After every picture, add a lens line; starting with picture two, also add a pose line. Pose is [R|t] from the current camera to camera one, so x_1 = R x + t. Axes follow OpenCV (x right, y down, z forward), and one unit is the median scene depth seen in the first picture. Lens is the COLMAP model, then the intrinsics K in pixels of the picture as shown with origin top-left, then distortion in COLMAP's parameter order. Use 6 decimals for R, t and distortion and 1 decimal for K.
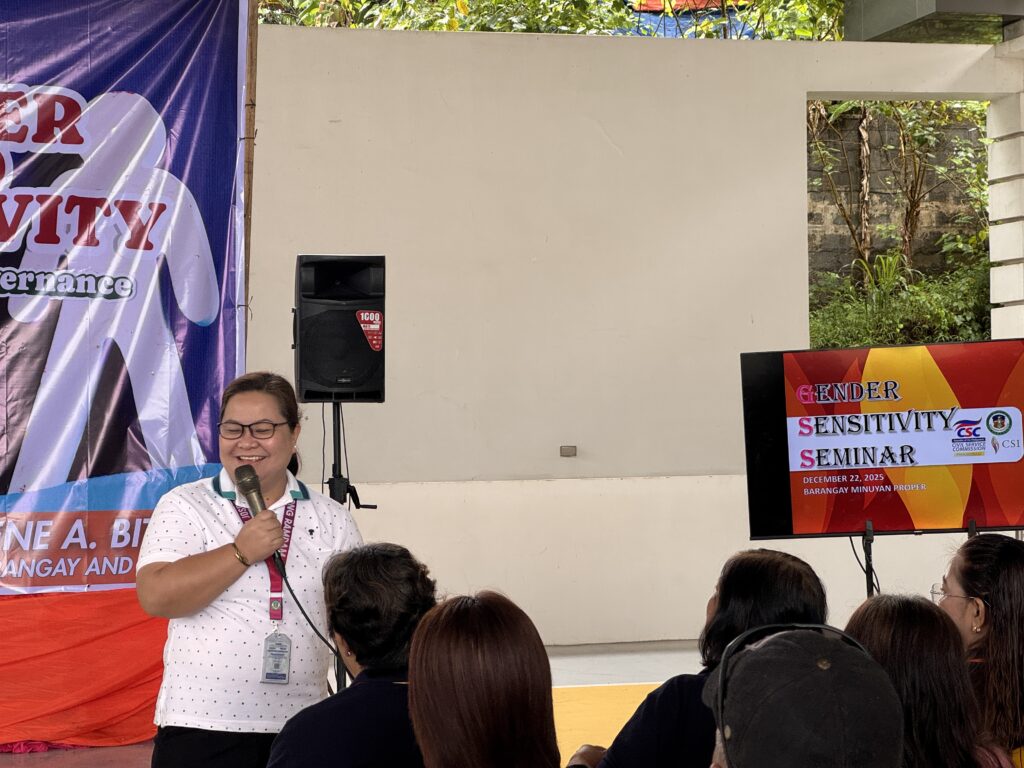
lens RADIAL K [[2288.6, 0, 495.2], [0, 2288.6, 365.1], [0, 0, 1]] dist [-0.016019, 2.779251]
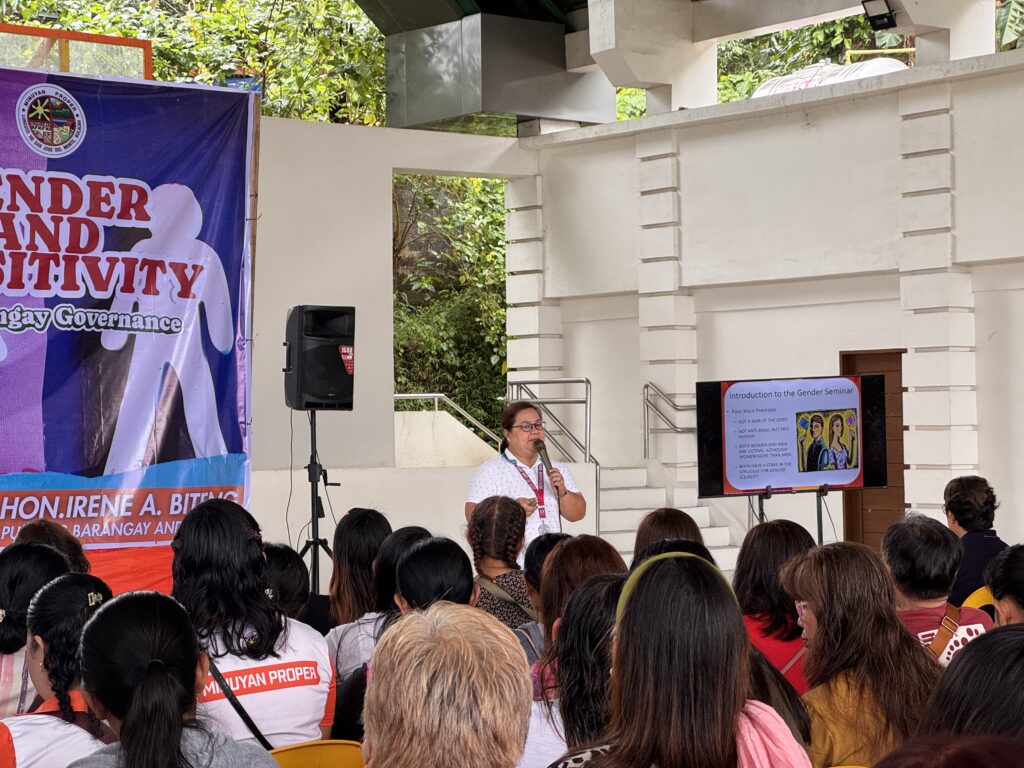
lens RADIAL K [[2288.6, 0, 495.2], [0, 2288.6, 365.1], [0, 0, 1]] dist [-0.016019, 2.779251]
pose [[0.928533, 0.014178, 0.370978, -0.496247], [-0.012518, 0.999898, -0.006882, -0.003131], [-0.371038, 0.001747, 0.928616, -0.350580]]
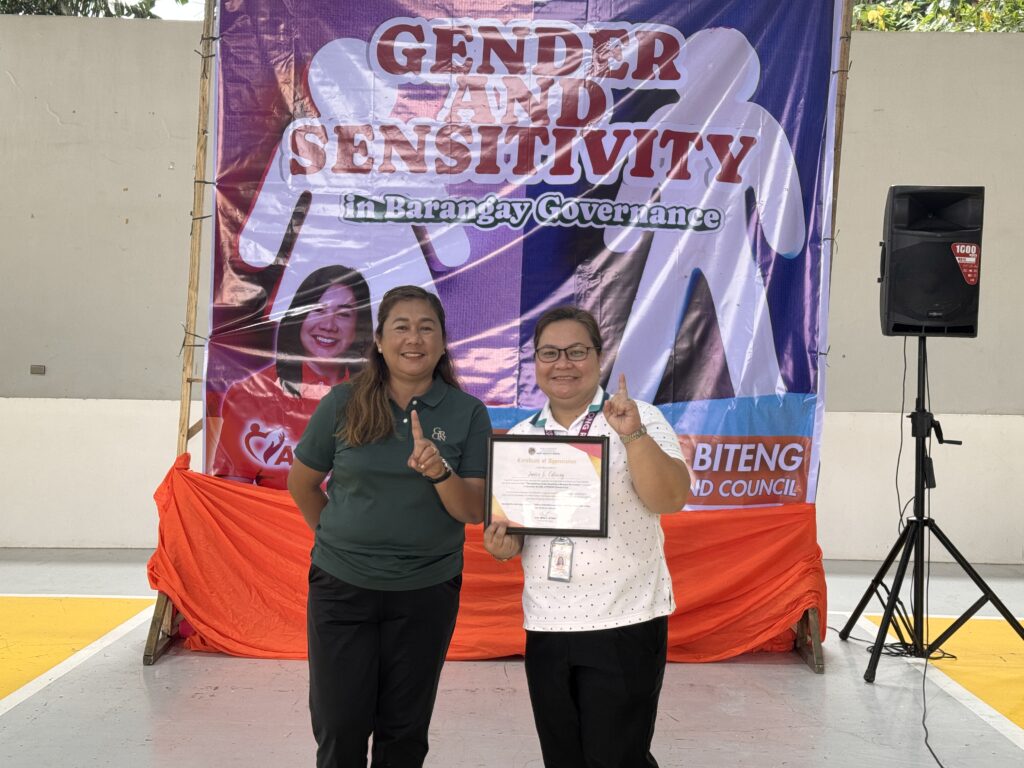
lens RADIAL K [[1420.2, 0, 512.0], [0, 1420.2, 384.0], [0, 0, 1]] dist [0.191122, -0.391764]
pose [[0.960831, 0.036991, -0.274654, -0.069709], [-0.025162, 0.998603, 0.046466, 0.012481], [0.275989, -0.037735, 0.960420, 0.355561]]
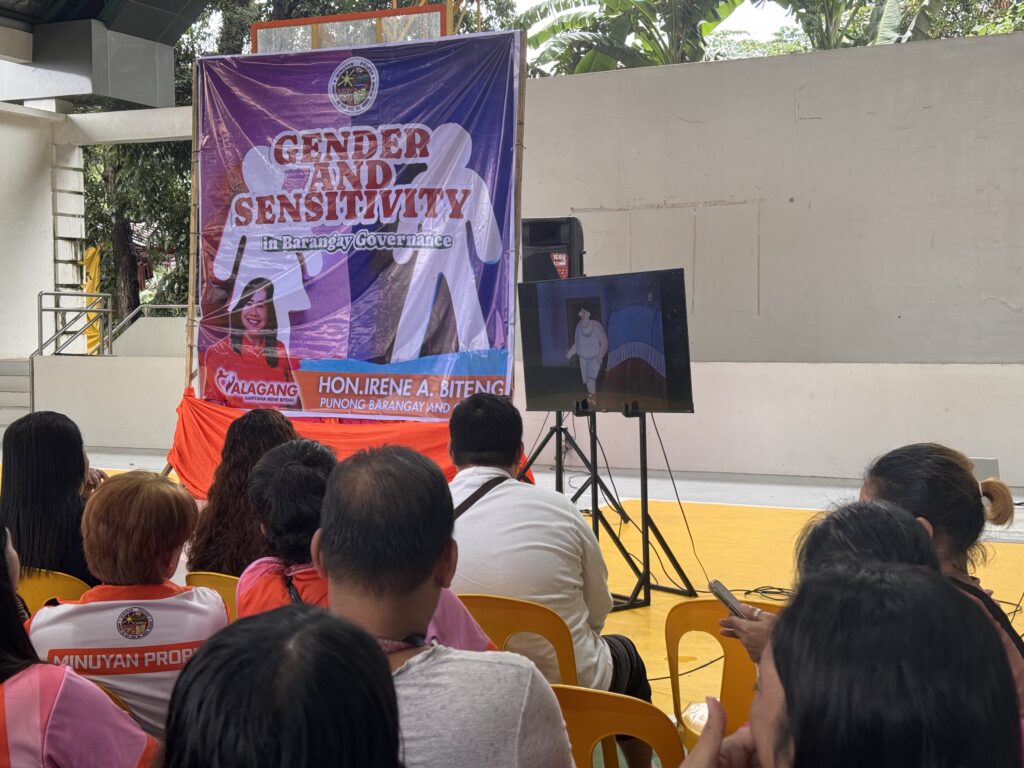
lens RADIAL K [[1420.2, 0, 512.0], [0, 1420.2, 384.0], [0, 0, 1]] dist [0.191122, -0.391764]
pose [[0.742630, 0.041529, -0.668413, 0.572127], [0.012157, 0.997075, 0.075457, -0.008415], [0.669592, -0.064163, 0.739953, 0.258254]]
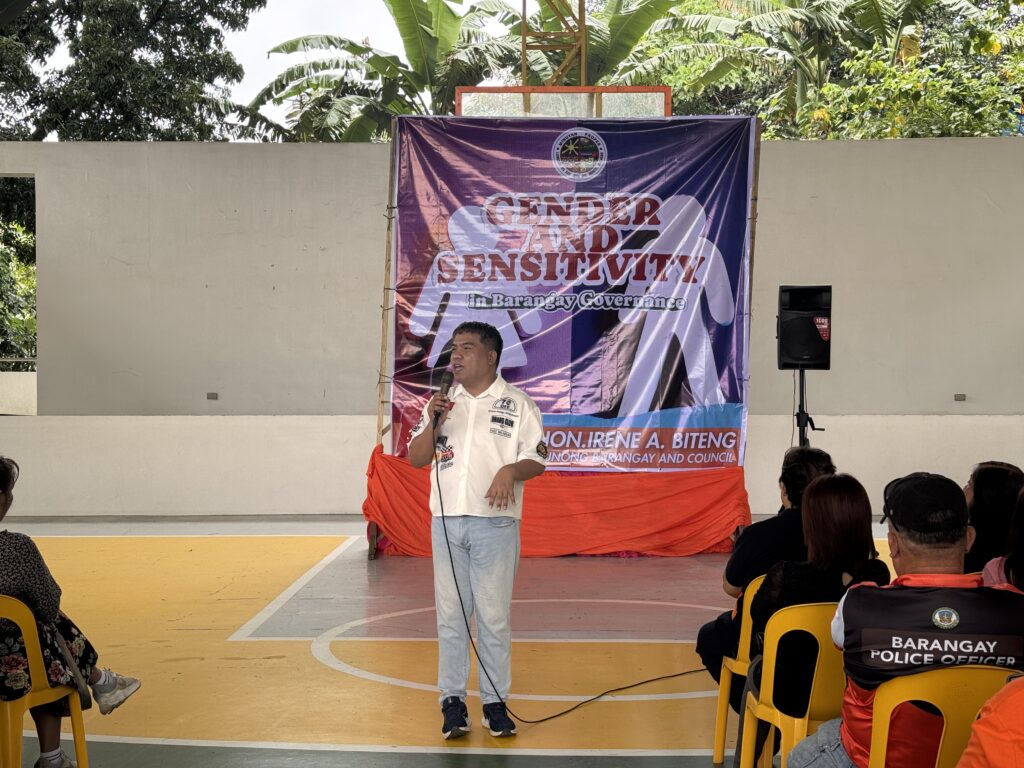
lens RADIAL K [[1420.2, 0, 512.0], [0, 1420.2, 384.0], [0, 0, 1]] dist [0.191122, -0.391764]
pose [[0.958320, 0.015858, -0.285256, 0.030892], [-0.005936, 0.999348, 0.035615, -0.010369], [0.285635, -0.032437, 0.957789, -0.110156]]
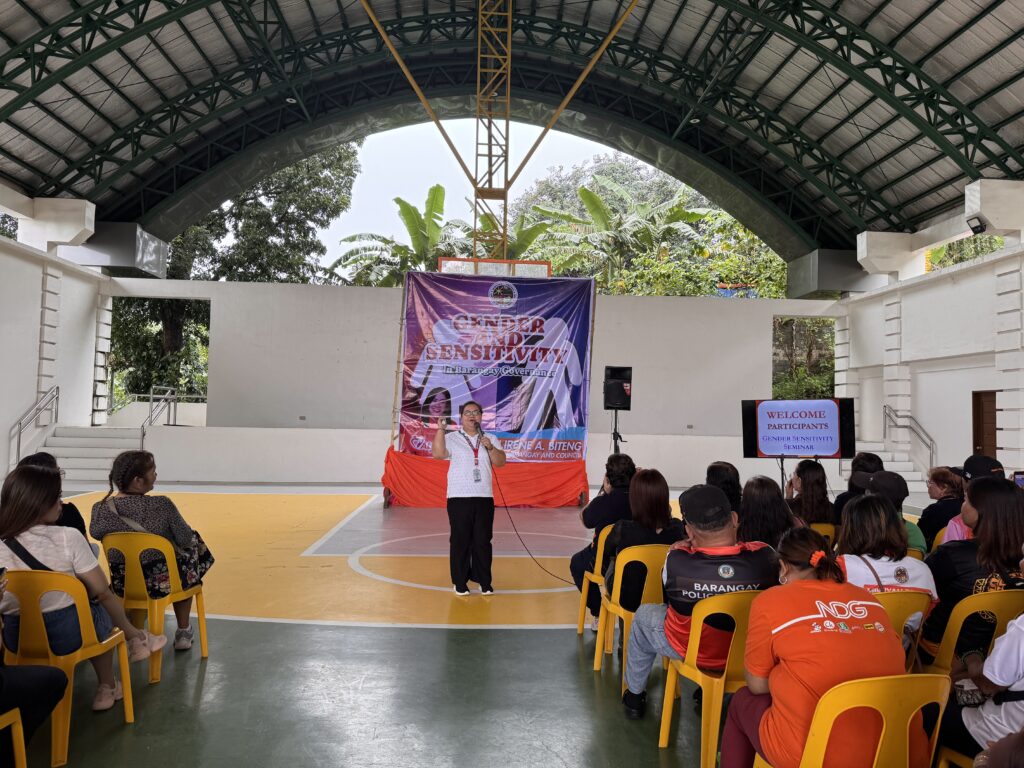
lens RADIAL K [[712.2, 0, 520.7], [0, 712.2, 386.1], [0, 0, 1]] dist [0.113012, -0.156973]
pose [[0.978078, 0.028206, -0.206318, 0.009228], [-0.030689, 0.999490, -0.008844, -0.005308], [0.205963, 0.014981, 0.978445, -0.053684]]
